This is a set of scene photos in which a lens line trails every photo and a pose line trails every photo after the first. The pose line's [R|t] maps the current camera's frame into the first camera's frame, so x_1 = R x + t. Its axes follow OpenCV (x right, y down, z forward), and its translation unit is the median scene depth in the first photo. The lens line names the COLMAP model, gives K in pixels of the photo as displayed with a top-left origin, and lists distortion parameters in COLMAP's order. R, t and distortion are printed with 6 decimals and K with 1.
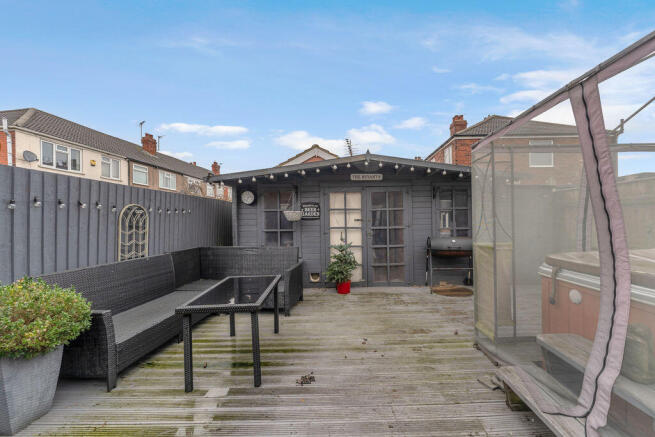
lens RADIAL K [[273.1, 0, 351.2], [0, 273.1, 218.1], [0, 0, 1]] dist [0.000947, 0.000020]
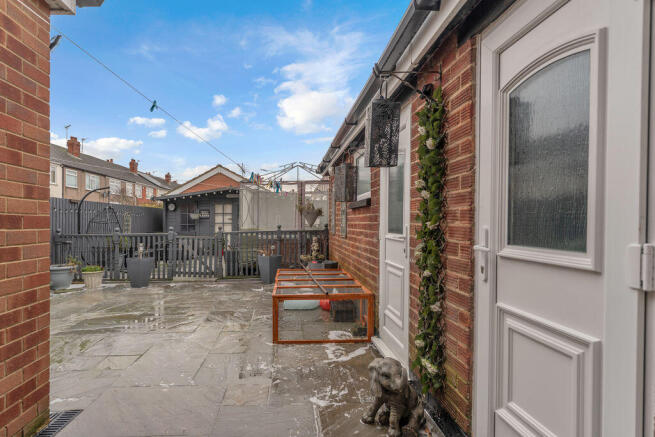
lens RADIAL K [[345.9, 0, 289.6], [0, 345.9, 209.5], [0, 0, 1]] dist [-0.001378, -0.000294]
pose [[0.999892, 0.000747, -0.014705, 0.470529], [-0.001104, 0.999703, -0.024334, -0.001083], [0.014683, 0.024348, 0.999596, -1.372481]]
